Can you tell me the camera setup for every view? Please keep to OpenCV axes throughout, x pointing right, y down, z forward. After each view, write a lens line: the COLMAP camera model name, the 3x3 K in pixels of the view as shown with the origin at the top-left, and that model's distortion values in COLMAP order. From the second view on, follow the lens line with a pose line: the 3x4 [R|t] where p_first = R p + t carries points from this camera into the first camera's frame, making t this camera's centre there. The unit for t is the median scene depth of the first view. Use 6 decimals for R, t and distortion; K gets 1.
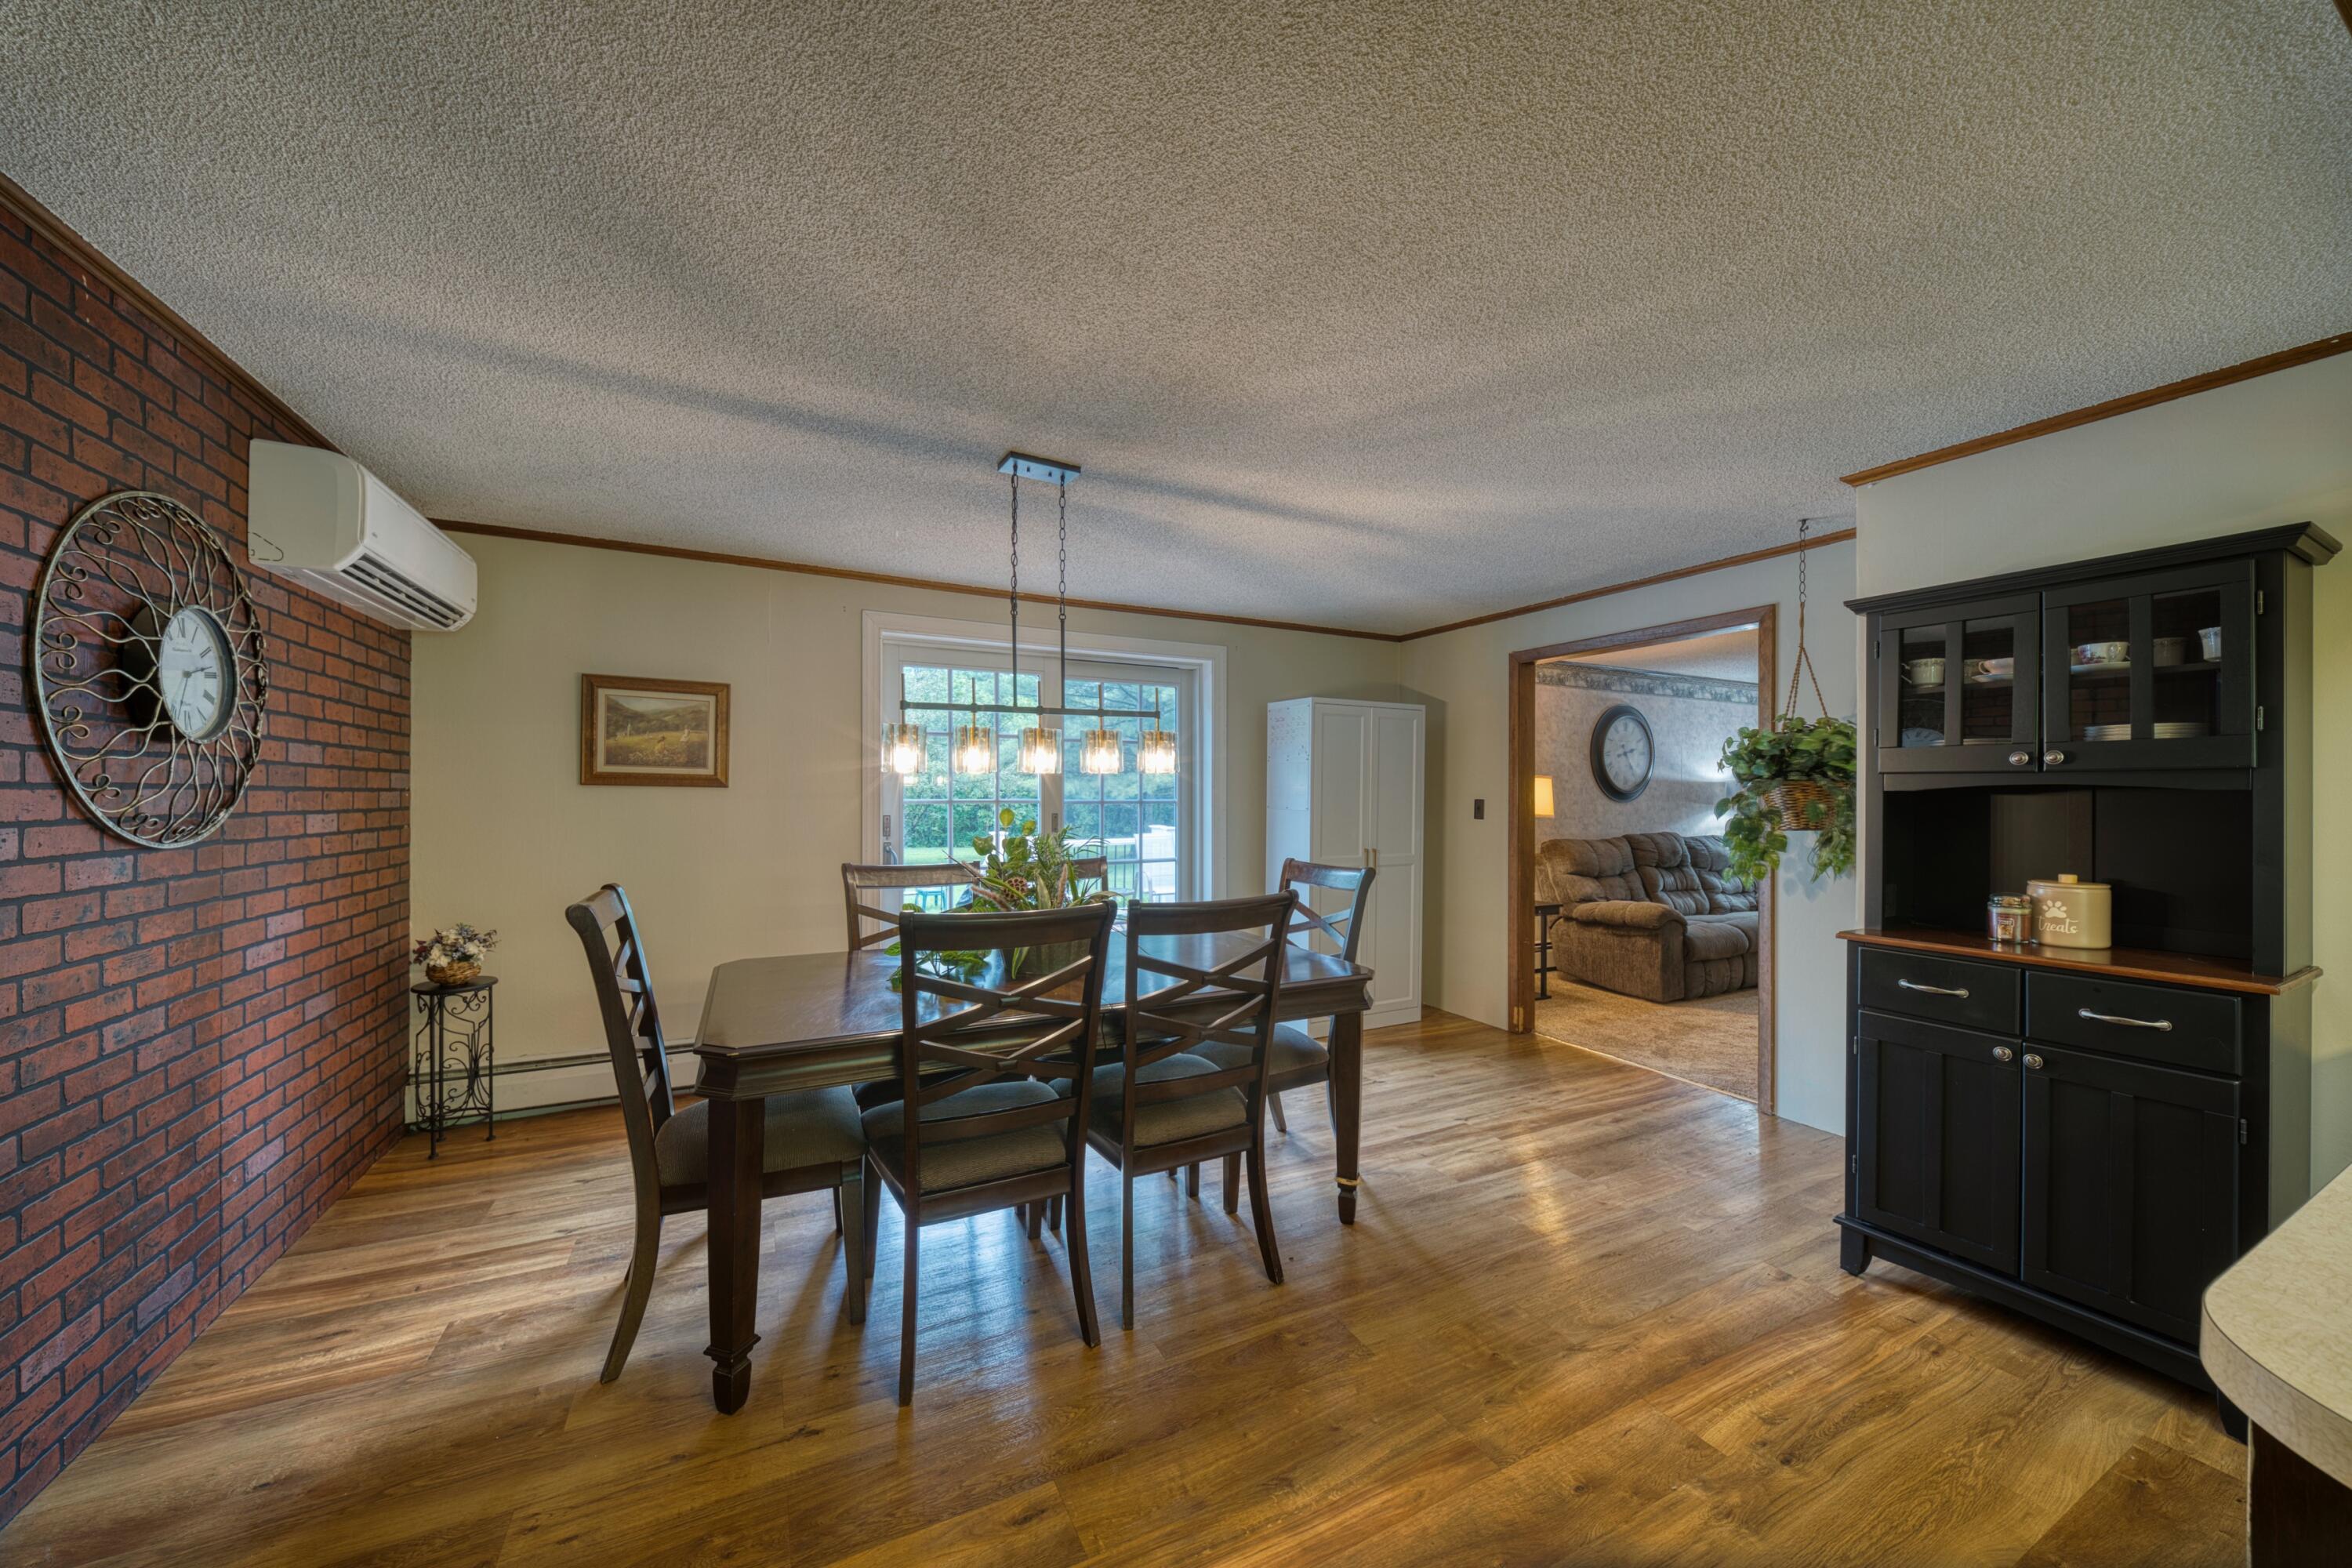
lens RADIAL K [[835.7, 0, 1163.4], [0, 835.7, 789.5], [0, 0, 1]] dist [-0.005656, -0.001380]
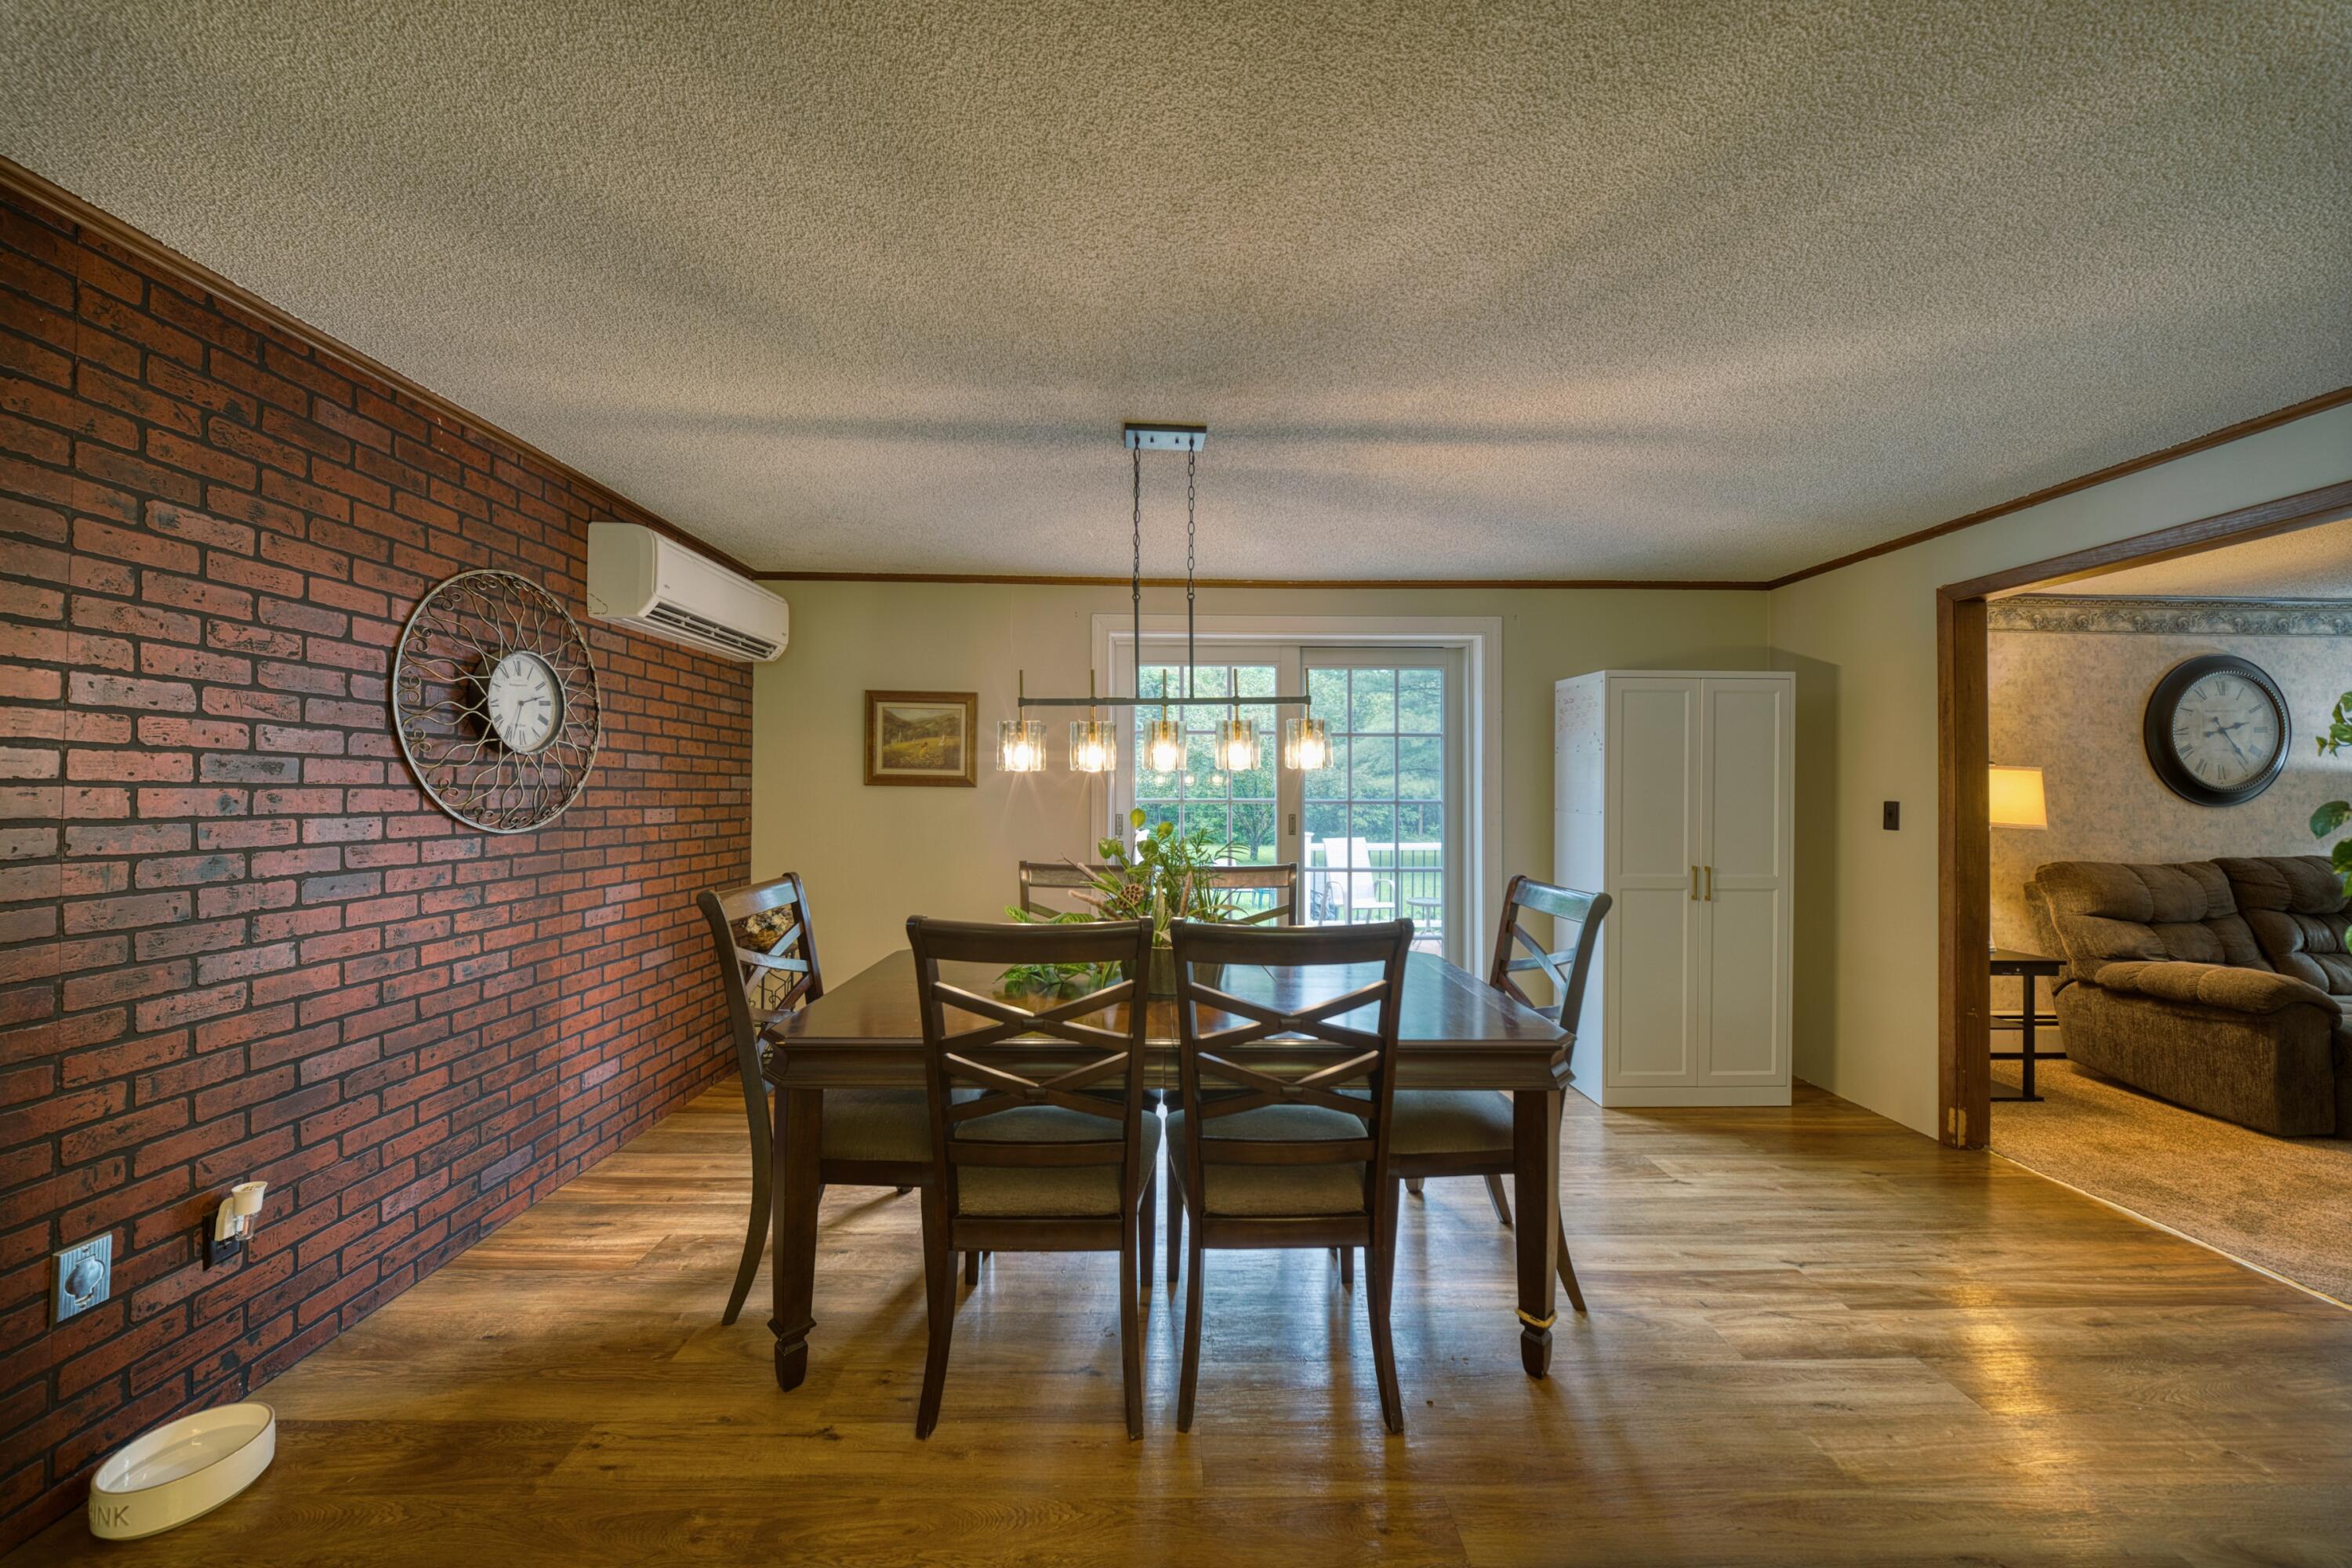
lens RADIAL K [[835.7, 0, 1164.7], [0, 835.7, 780.0], [0, 0, 1]] dist [-0.005656, -0.001380]
pose [[0.896975, -0.006747, -0.442030, 0.256886], [0.001785, 0.999931, -0.011639, 0.001565], [0.442077, 0.009651, 0.896925, 0.189207]]
